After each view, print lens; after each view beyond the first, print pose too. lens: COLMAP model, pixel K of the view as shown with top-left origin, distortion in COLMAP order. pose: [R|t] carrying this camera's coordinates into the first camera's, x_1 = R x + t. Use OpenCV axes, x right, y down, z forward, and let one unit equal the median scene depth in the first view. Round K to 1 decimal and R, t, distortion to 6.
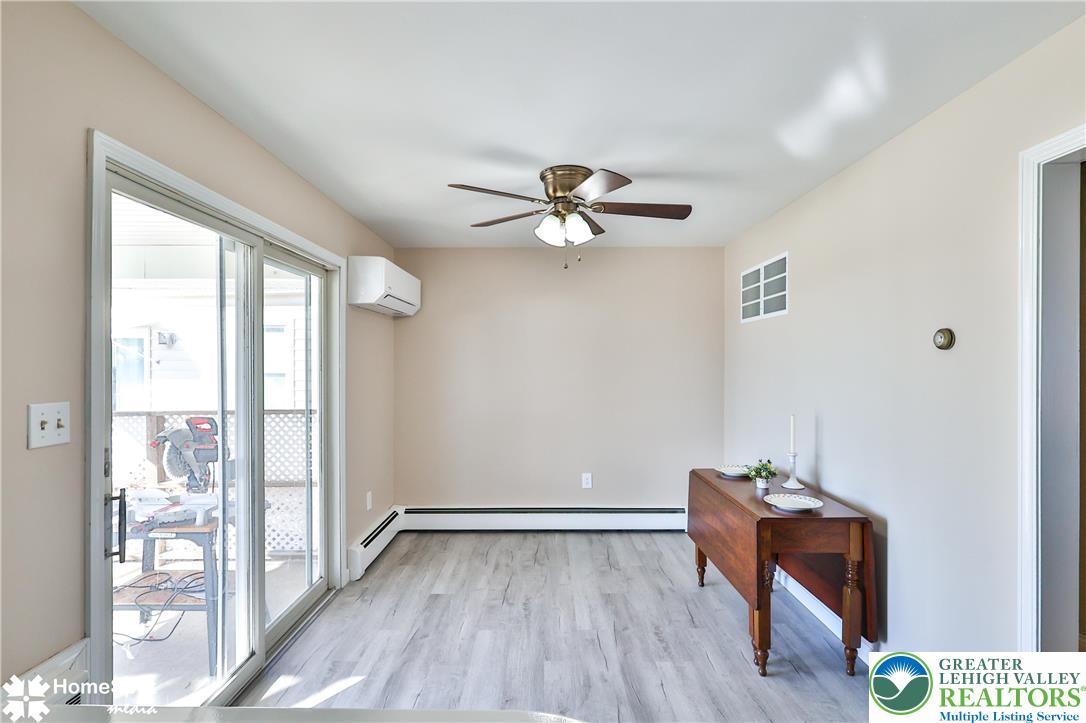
lens RADIAL K [[529.3, 0, 541.8], [0, 529.3, 364.1], [0, 0, 1]] dist [-0.002485, -0.000916]
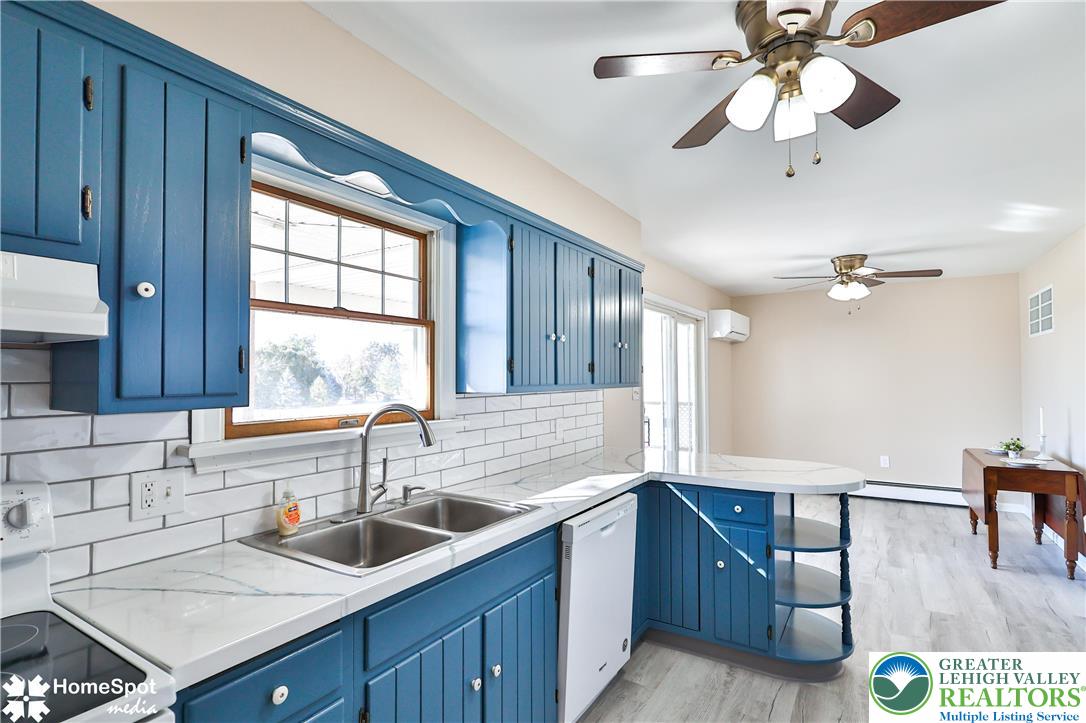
lens RADIAL K [[529.3, 0, 539.6], [0, 529.3, 365.9], [0, 0, 1]] dist [-0.002485, -0.000916]
pose [[0.845564, -0.014811, -0.533668, 0.106074], [0.004348, 0.999773, -0.020858, 0.011726], [0.533856, 0.015317, 0.845437, -0.921364]]
